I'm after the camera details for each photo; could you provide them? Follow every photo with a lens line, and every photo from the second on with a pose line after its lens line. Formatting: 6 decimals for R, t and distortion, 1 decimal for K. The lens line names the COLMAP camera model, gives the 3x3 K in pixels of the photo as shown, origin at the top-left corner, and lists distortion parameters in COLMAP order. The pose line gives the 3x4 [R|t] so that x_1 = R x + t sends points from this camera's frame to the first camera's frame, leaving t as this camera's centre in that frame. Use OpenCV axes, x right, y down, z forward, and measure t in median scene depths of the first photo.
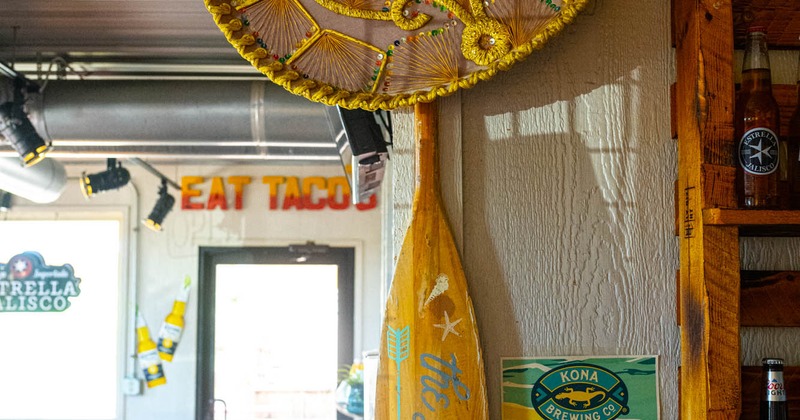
lens RADIAL K [[804.2, 0, 400.4], [0, 804.2, 210.3], [0, 0, 1]] dist [0.009331, 0.000000]
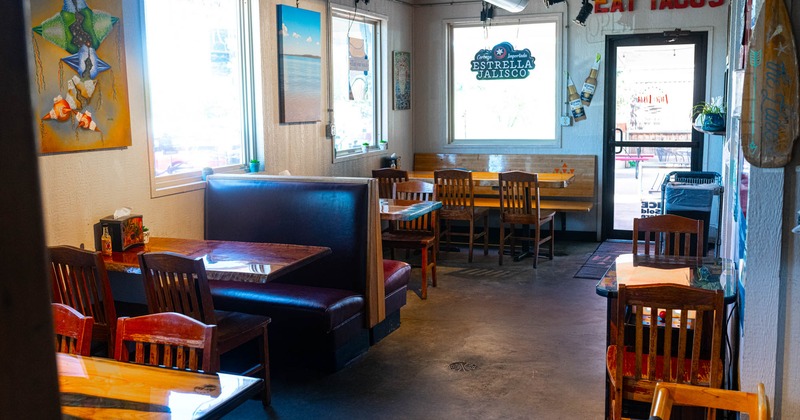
lens RADIAL K [[804.2, 0, 400.3], [0, 804.2, 208.4], [0, 0, 1]] dist [0.009331, 0.000000]
pose [[0.940339, 0.025920, -0.339249, -0.079089], [0.046320, 0.978058, 0.203120, 0.037374], [0.337070, -0.206716, 0.918505, -0.721065]]
